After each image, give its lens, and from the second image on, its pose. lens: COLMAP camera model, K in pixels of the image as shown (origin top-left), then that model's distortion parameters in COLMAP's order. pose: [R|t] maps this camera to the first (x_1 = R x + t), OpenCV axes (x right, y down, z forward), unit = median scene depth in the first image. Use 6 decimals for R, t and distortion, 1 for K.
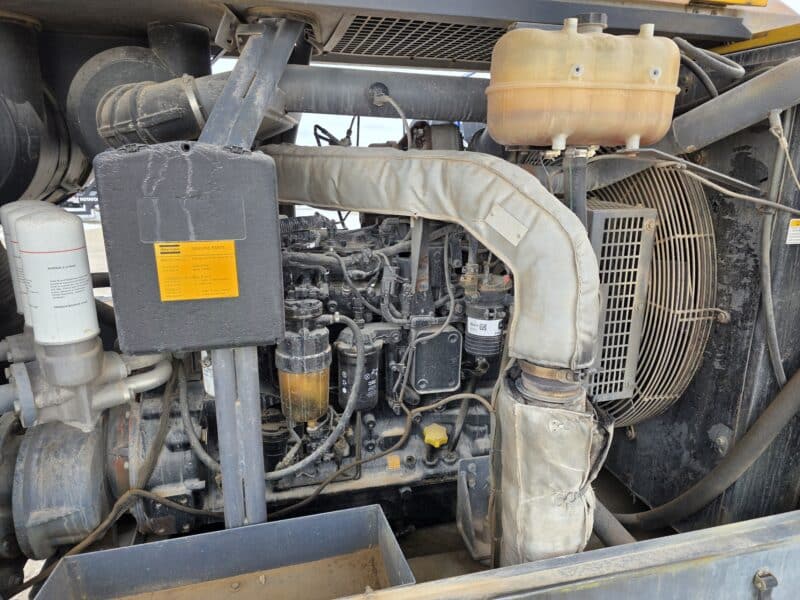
lens RADIAL K [[532.1, 0, 405.2], [0, 532.1, 297.0], [0, 0, 1]] dist [0.073129, -0.071889]
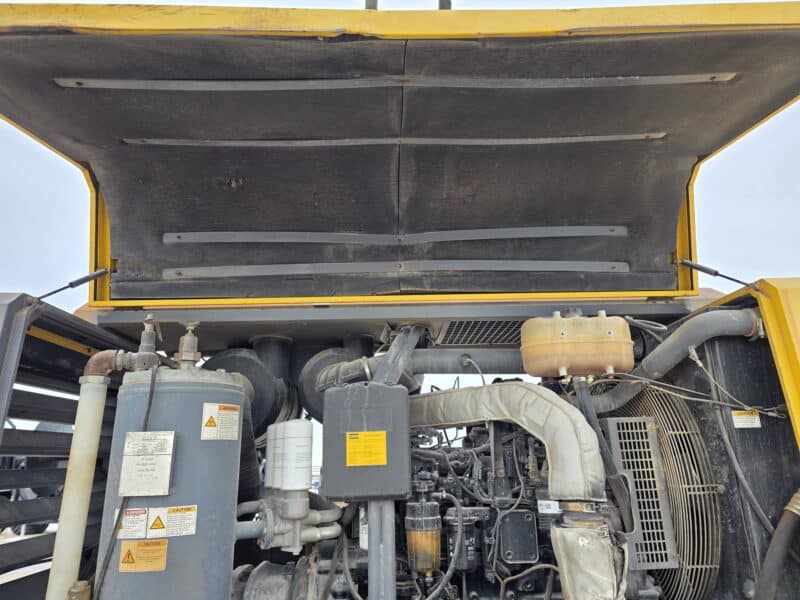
lens RADIAL K [[532.1, 0, 405.2], [0, 532.1, 297.0], [0, 0, 1]] dist [0.073129, -0.071889]
pose [[0.974118, -0.101002, -0.202218, 0.135601], [-0.020844, 0.850666, -0.525293, 0.379662], [0.225075, 0.515913, 0.826544, -0.609766]]
